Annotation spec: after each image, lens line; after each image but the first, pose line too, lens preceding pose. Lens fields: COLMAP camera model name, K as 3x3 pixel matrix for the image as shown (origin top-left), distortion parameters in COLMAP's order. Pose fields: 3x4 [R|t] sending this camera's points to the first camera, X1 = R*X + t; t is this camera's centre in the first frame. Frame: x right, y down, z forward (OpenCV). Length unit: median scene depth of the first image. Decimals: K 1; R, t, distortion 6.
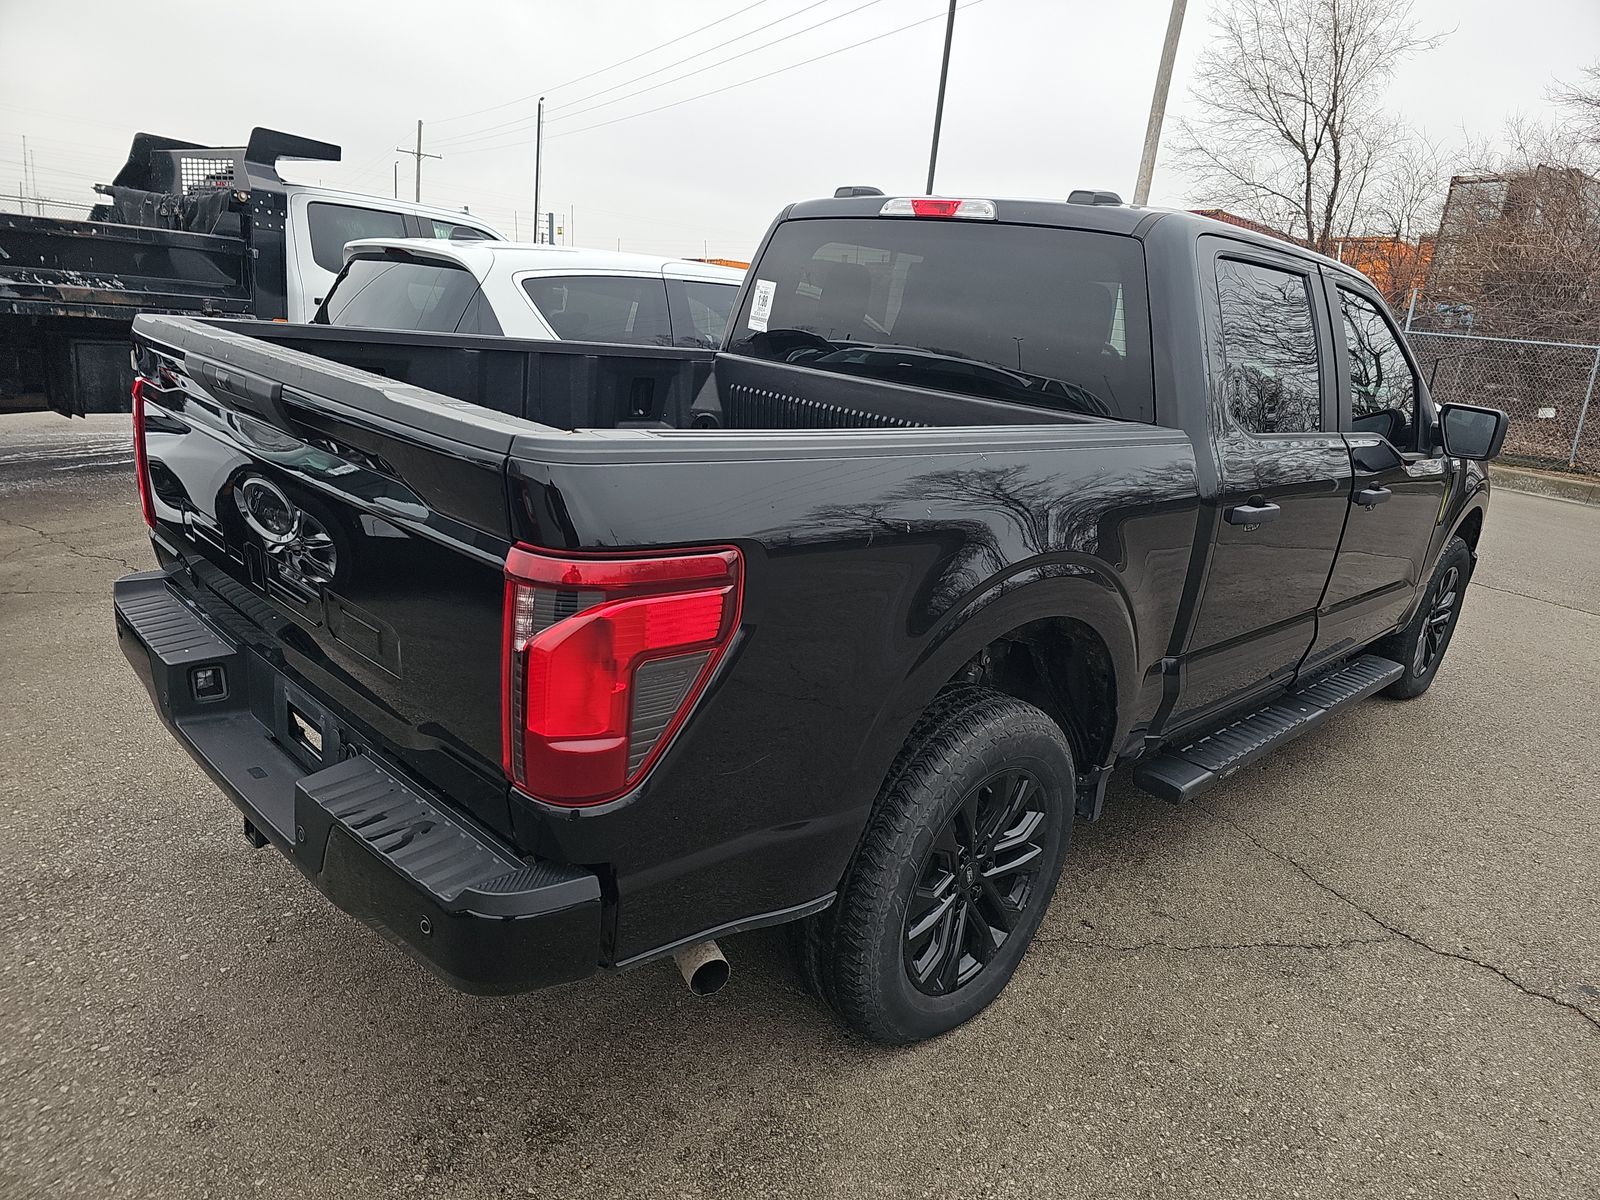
lens RADIAL K [[1060.8, 0, 794.4], [0, 1060.8, 579.9], [0, 0, 1]] dist [0.057808, -0.050477]
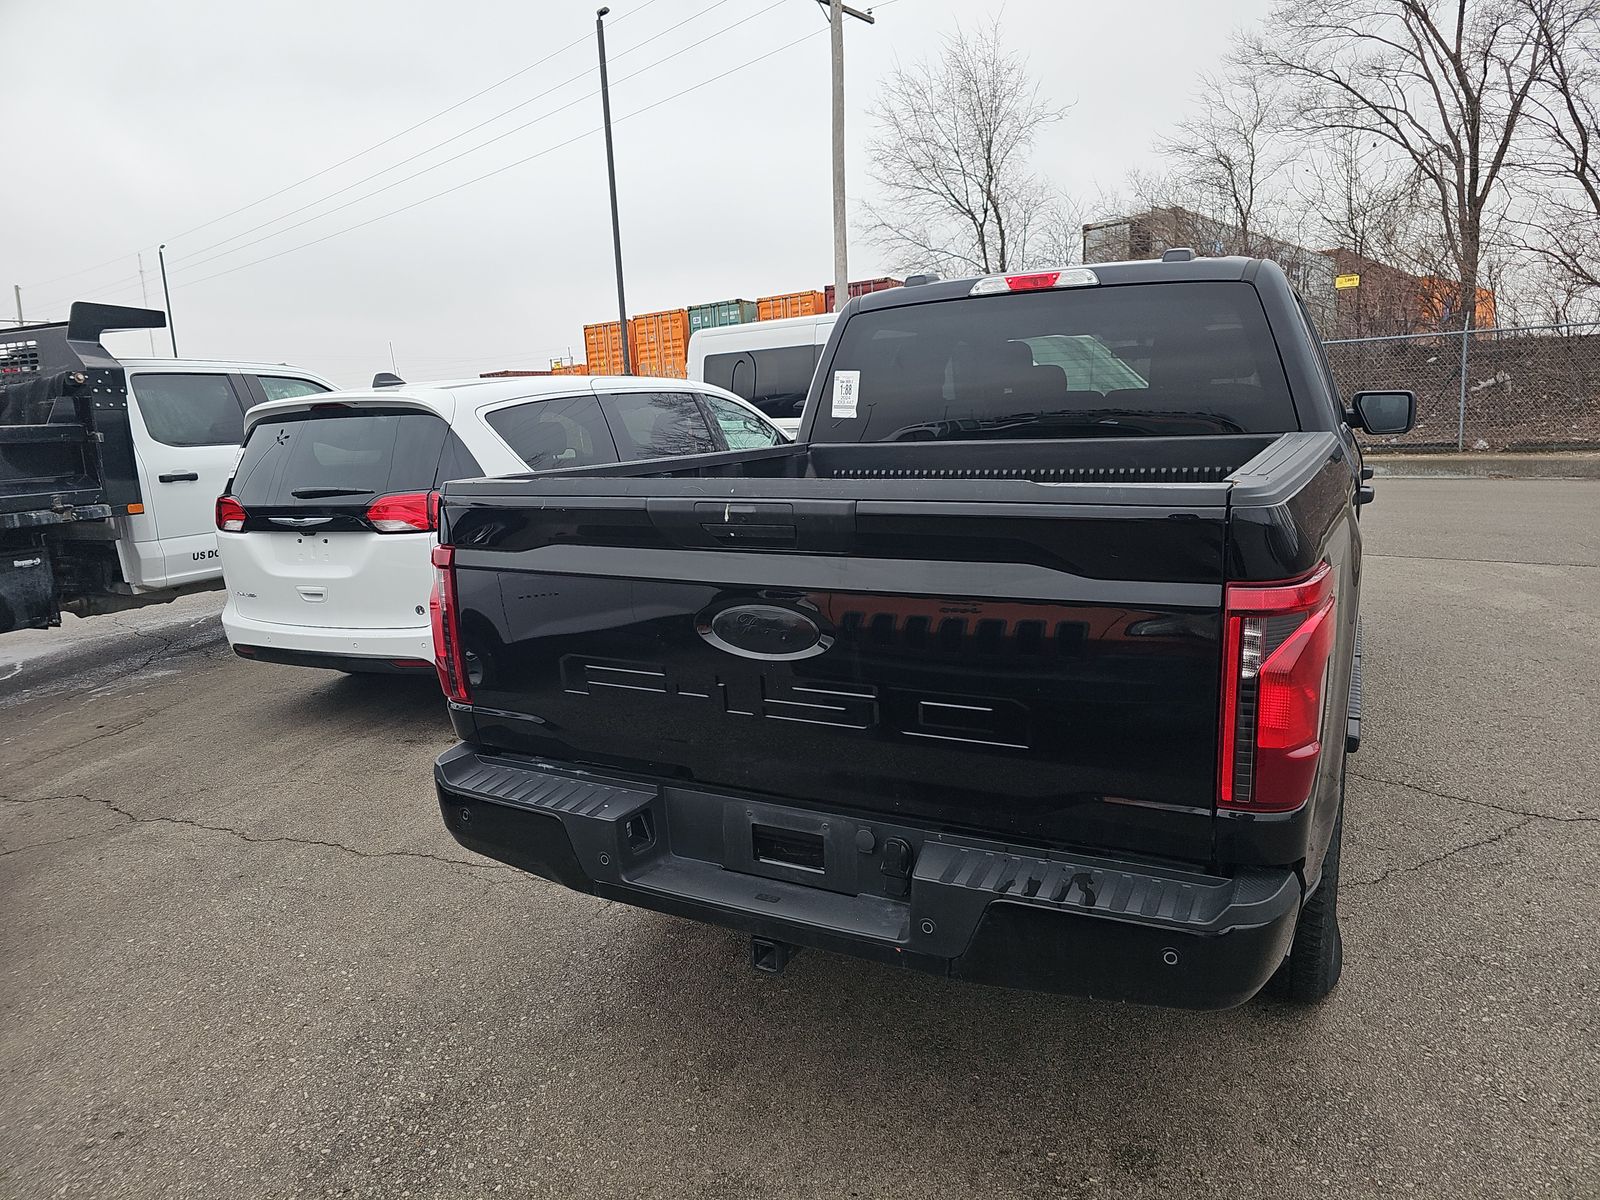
lens RADIAL K [[1057.4, 0, 782.5], [0, 1057.4, 597.9], [0, 0, 1]] dist [0.075204, -0.080002]
pose [[0.948028, -0.193504, 0.252584, -0.394625], [0.210045, 0.976874, -0.039984, -0.029464], [-0.239005, 0.090960, 0.966748, 0.009352]]
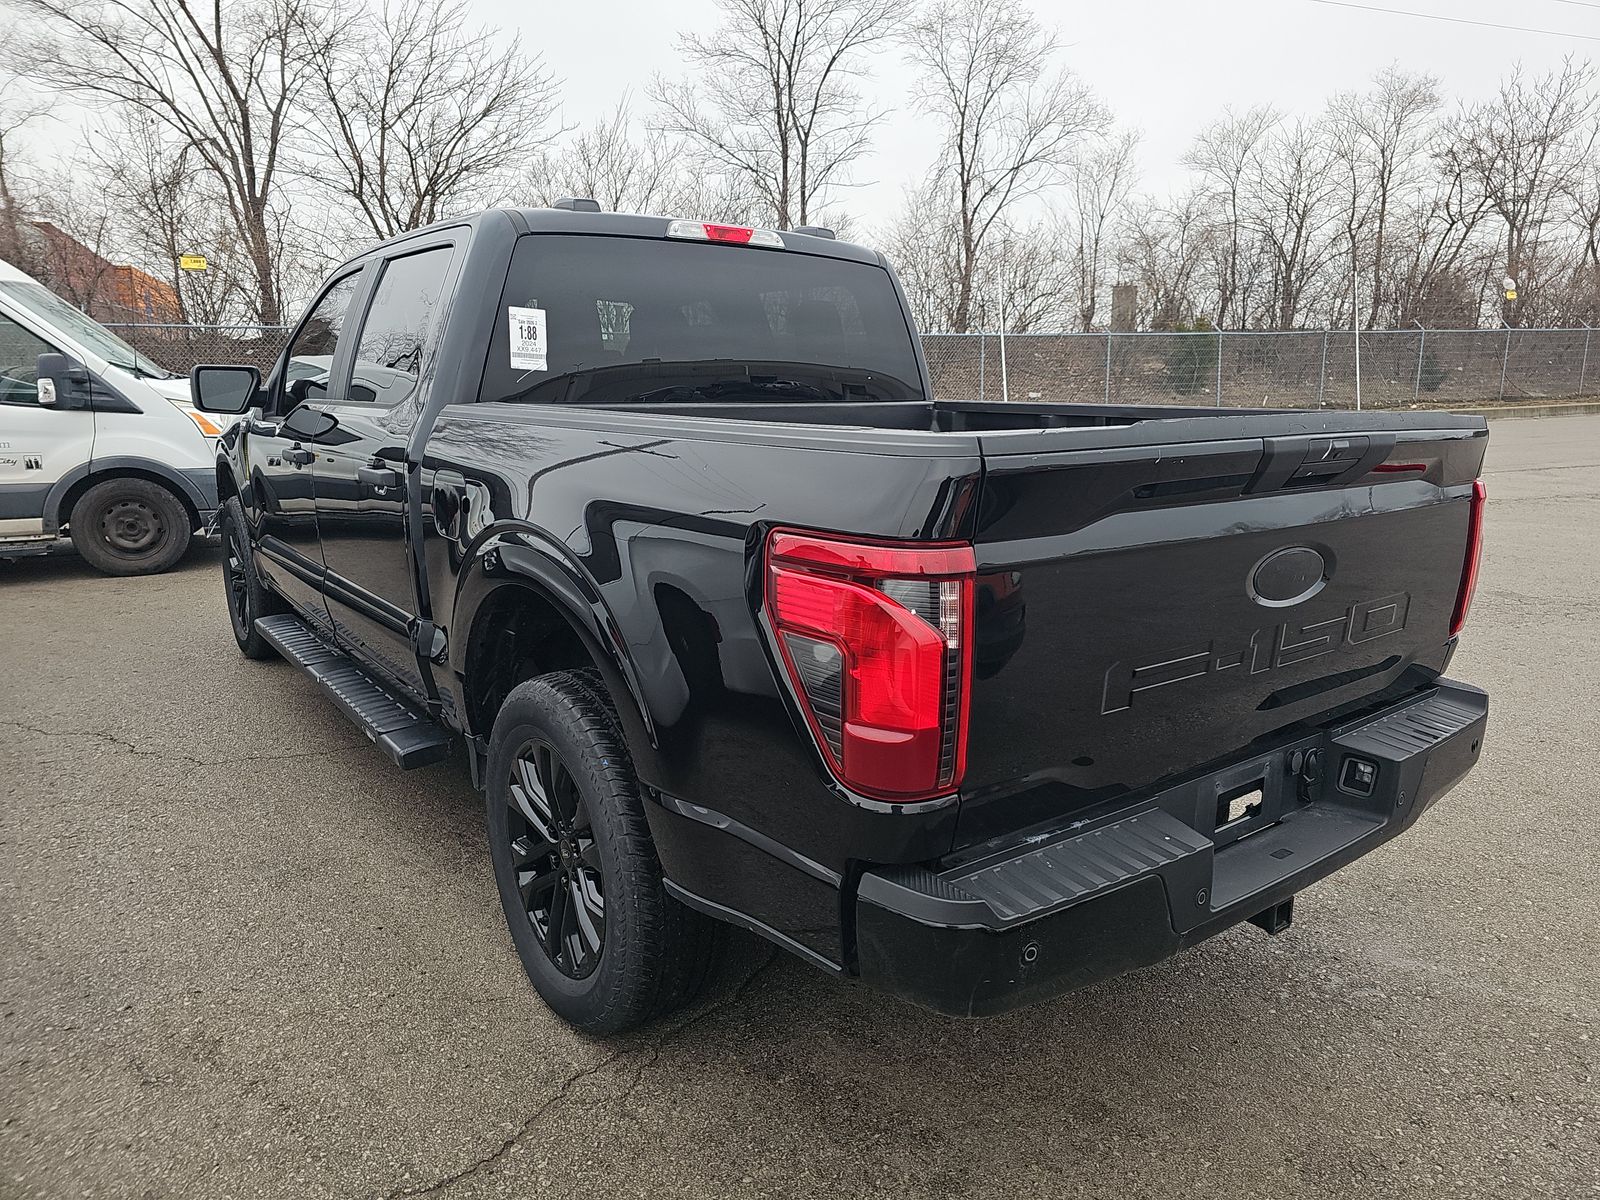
lens RADIAL K [[1057.4, 0, 782.5], [0, 1057.4, 597.9], [0, 0, 1]] dist [0.075204, -0.080002]
pose [[0.156617, -0.301804, 0.940418, -0.809714], [0.258952, 0.931406, 0.255786, -0.229597], [-0.953108, 0.203463, 0.224027, 0.671970]]
